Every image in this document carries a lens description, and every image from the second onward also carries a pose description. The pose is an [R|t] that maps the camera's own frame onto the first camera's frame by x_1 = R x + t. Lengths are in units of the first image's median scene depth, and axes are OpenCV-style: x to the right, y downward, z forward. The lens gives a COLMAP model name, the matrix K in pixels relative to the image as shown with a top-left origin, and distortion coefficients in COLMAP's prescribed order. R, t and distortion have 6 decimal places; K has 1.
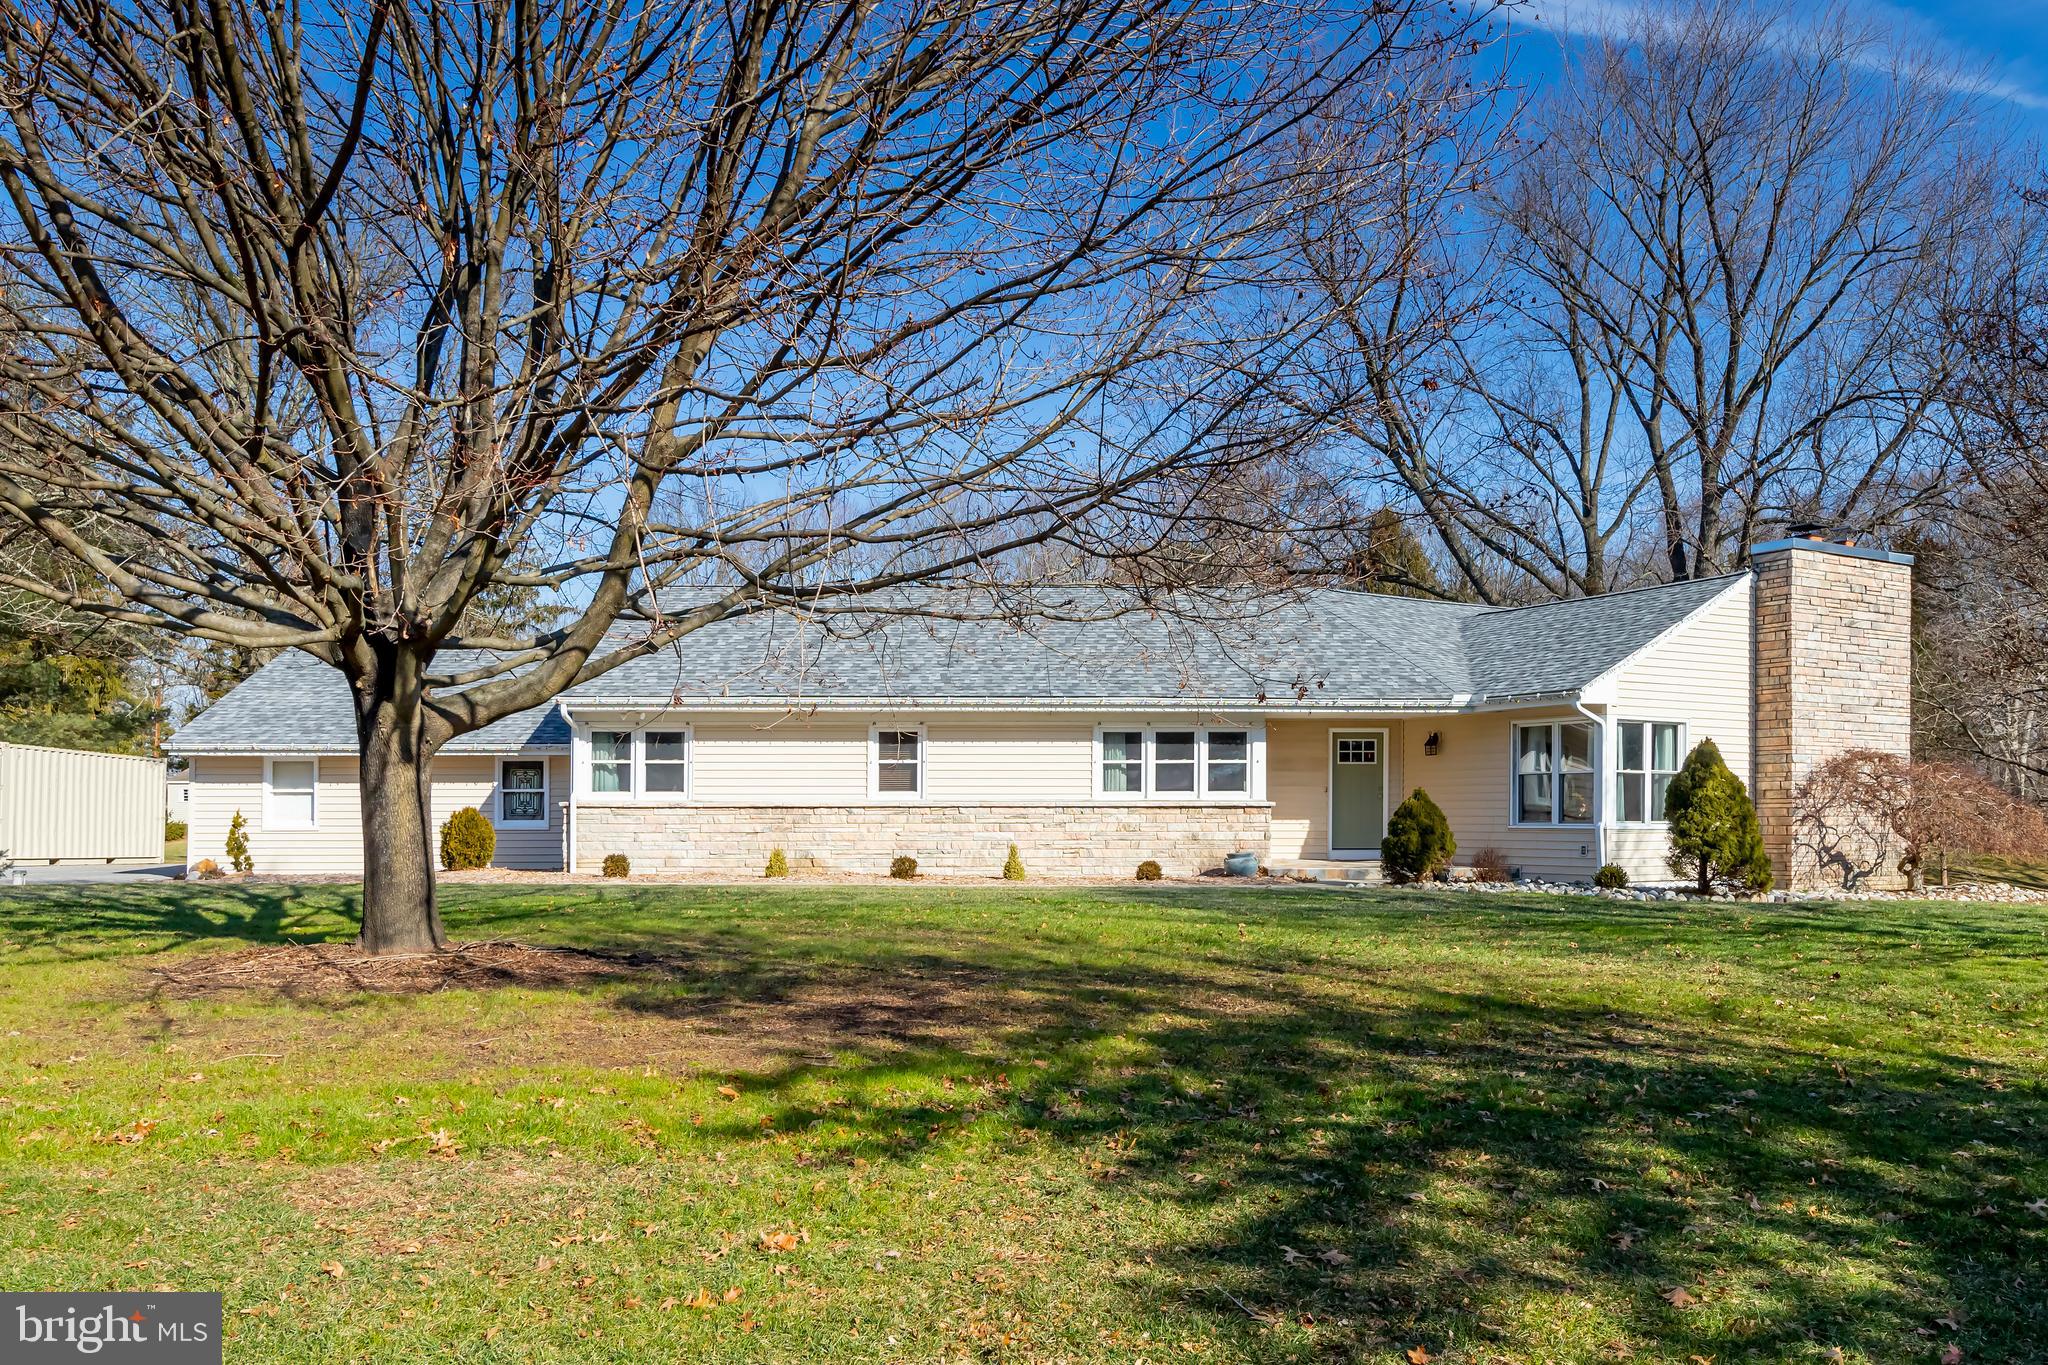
lens RADIAL K [[1247.6, 0, 1026.2], [0, 1247.6, 763.0], [0, 0, 1]] dist [0.000602, -0.000458]
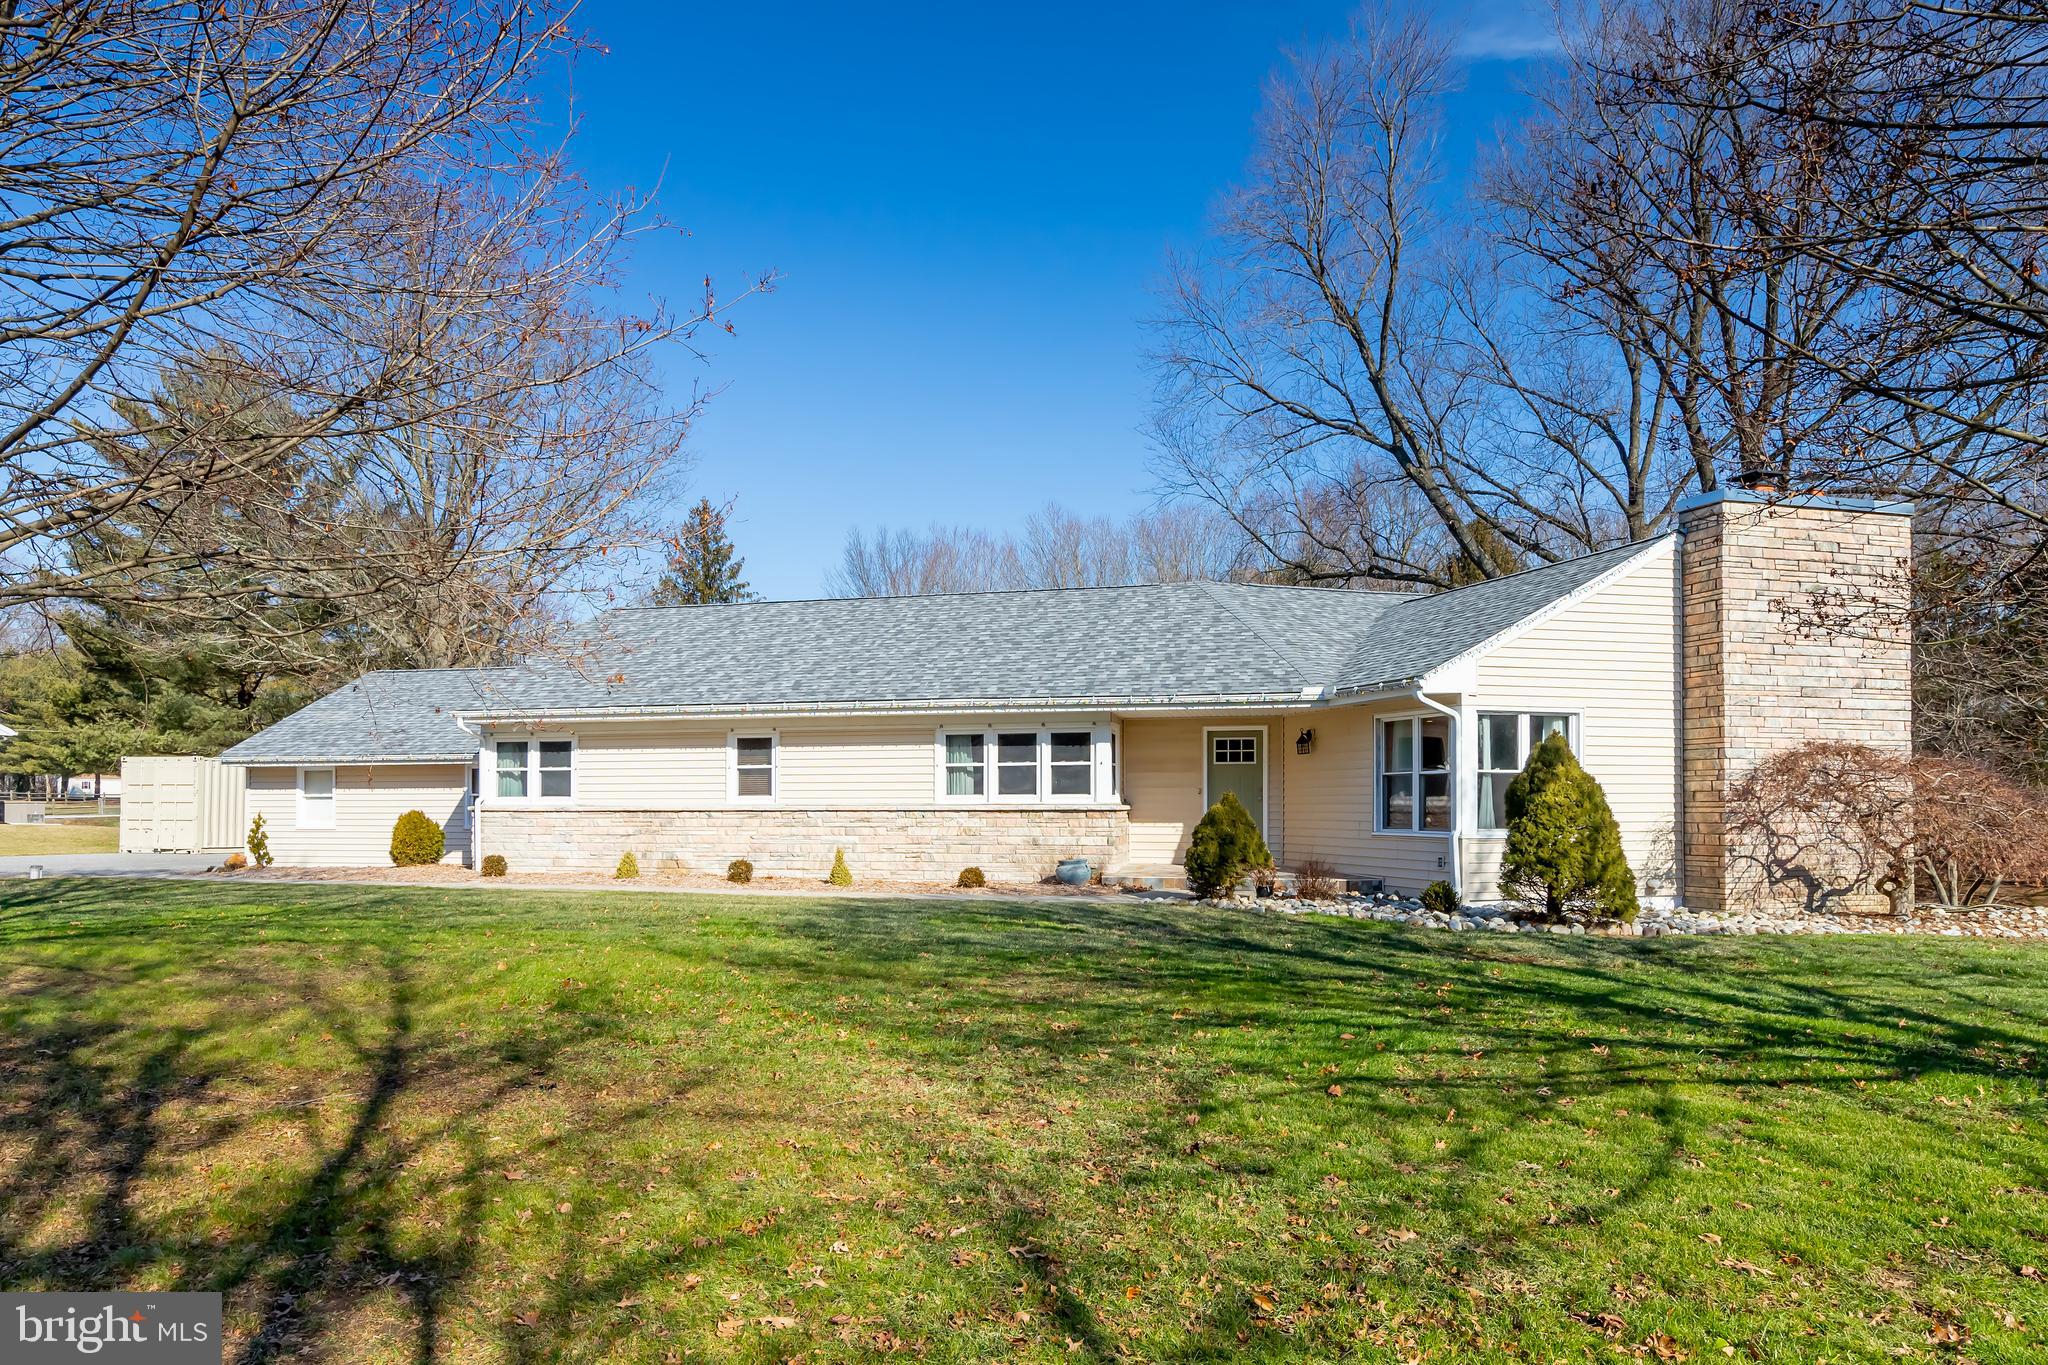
lens RADIAL K [[1012.1, 0, 1025.0], [0, 1012.1, 756.3], [0, 0, 1]] dist [0.000146, 0.000359]
pose [[0.975596, -0.011445, -0.219273, 0.300378], [0.010753, 0.999933, -0.004349, -0.003720], [0.219308, 0.001885, 0.975654, 0.234514]]
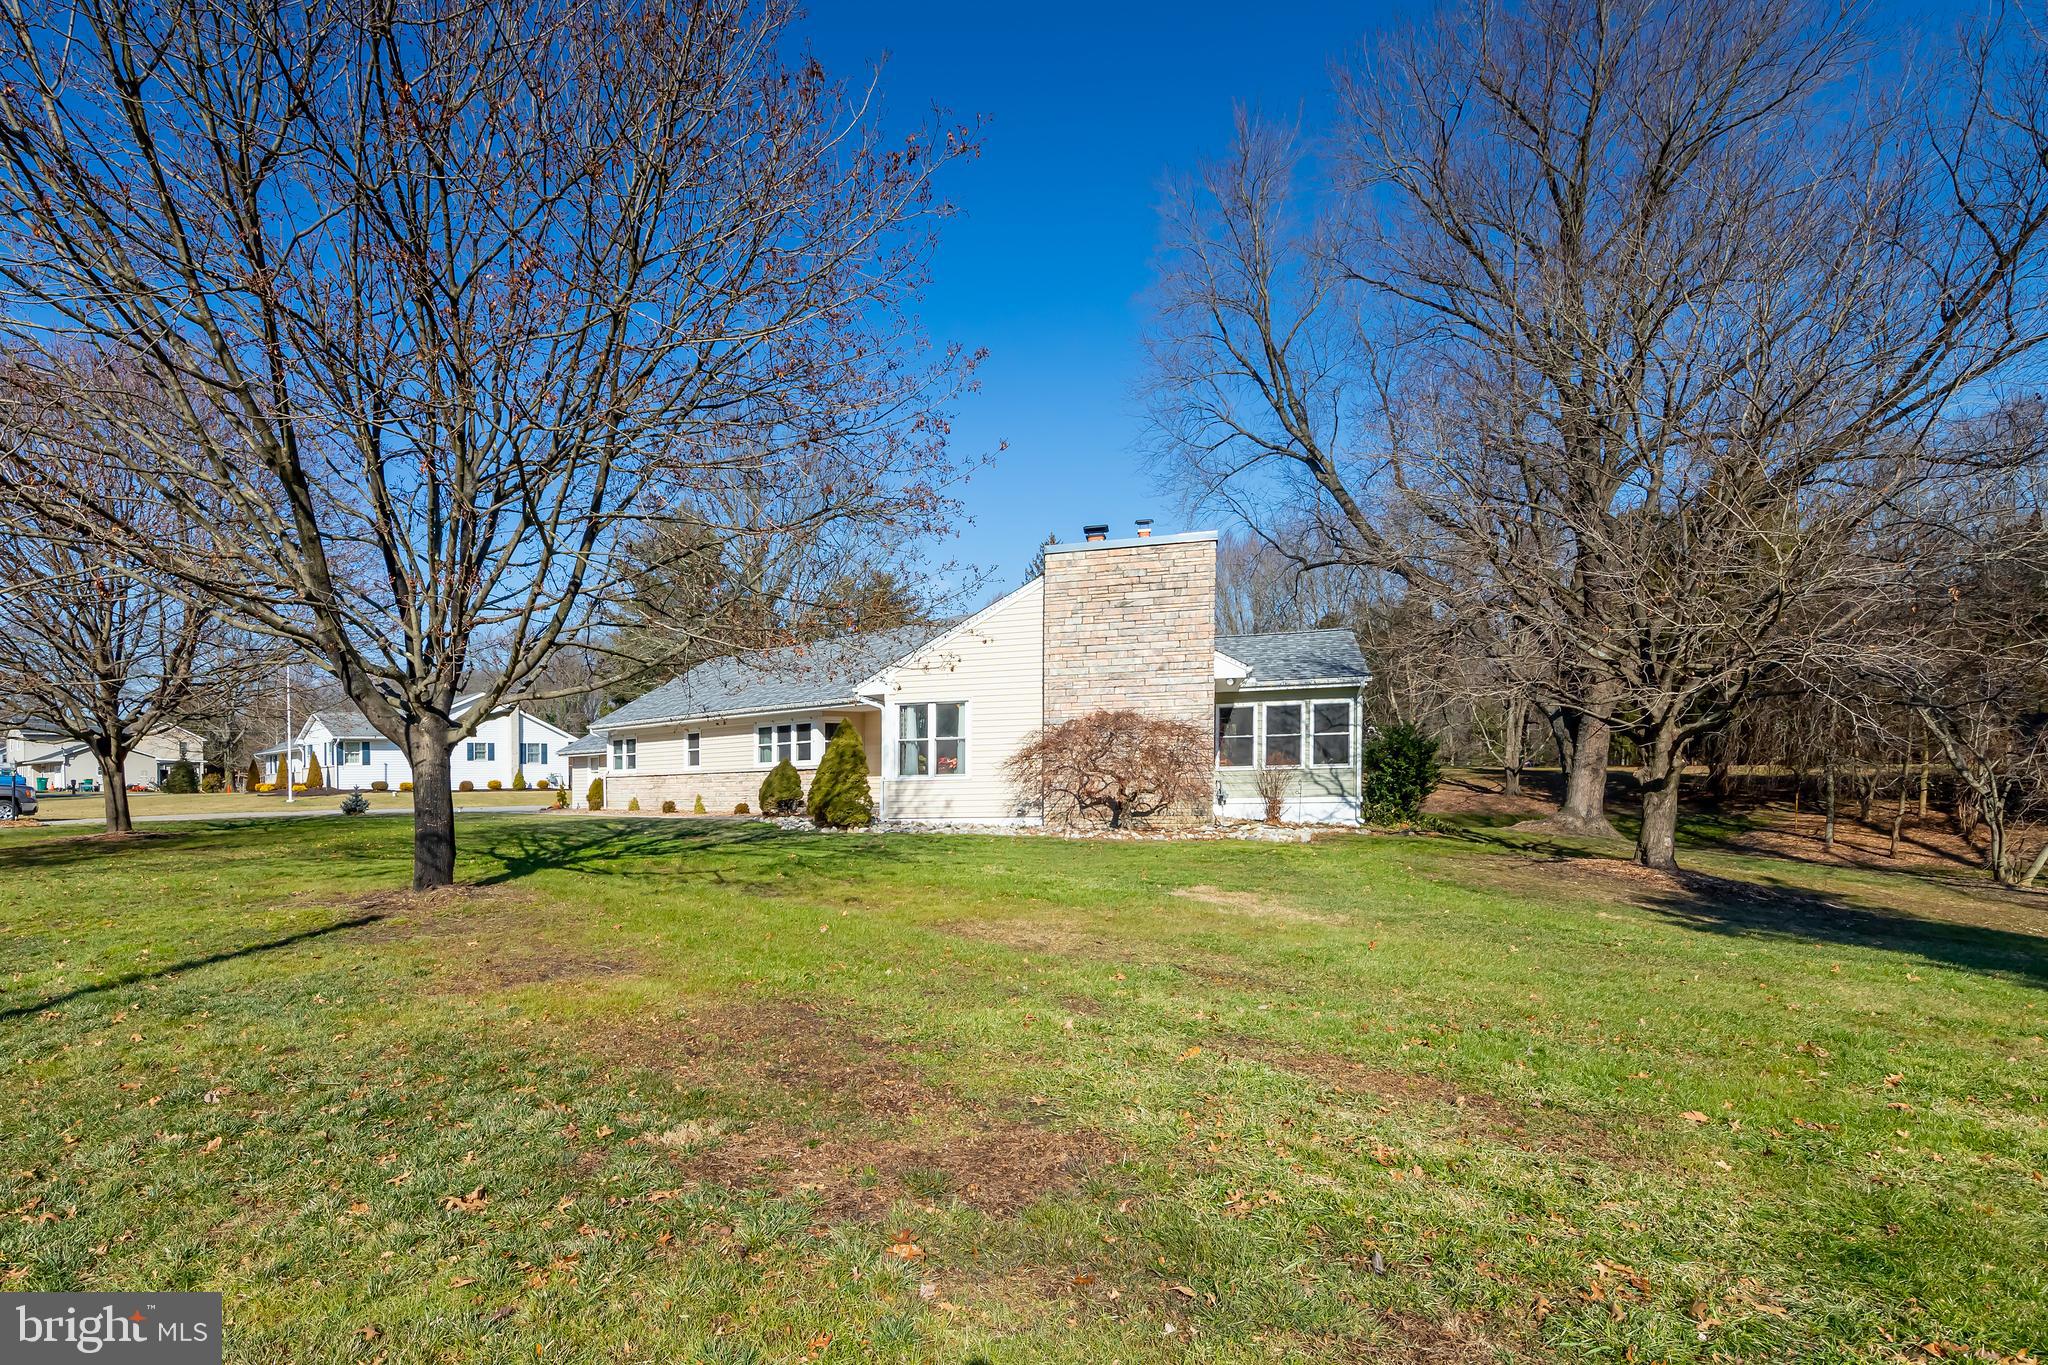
lens RADIAL K [[859.7, 0, 1023.1], [0, 859.7, 738.0], [0, 0, 1]] dist [-0.000180, 0.000001]
pose [[0.790076, -0.045675, -0.611305, 1.106113], [0.054120, 0.998524, -0.004659, 0.015027], [0.610615, -0.029403, 0.791382, 0.293061]]
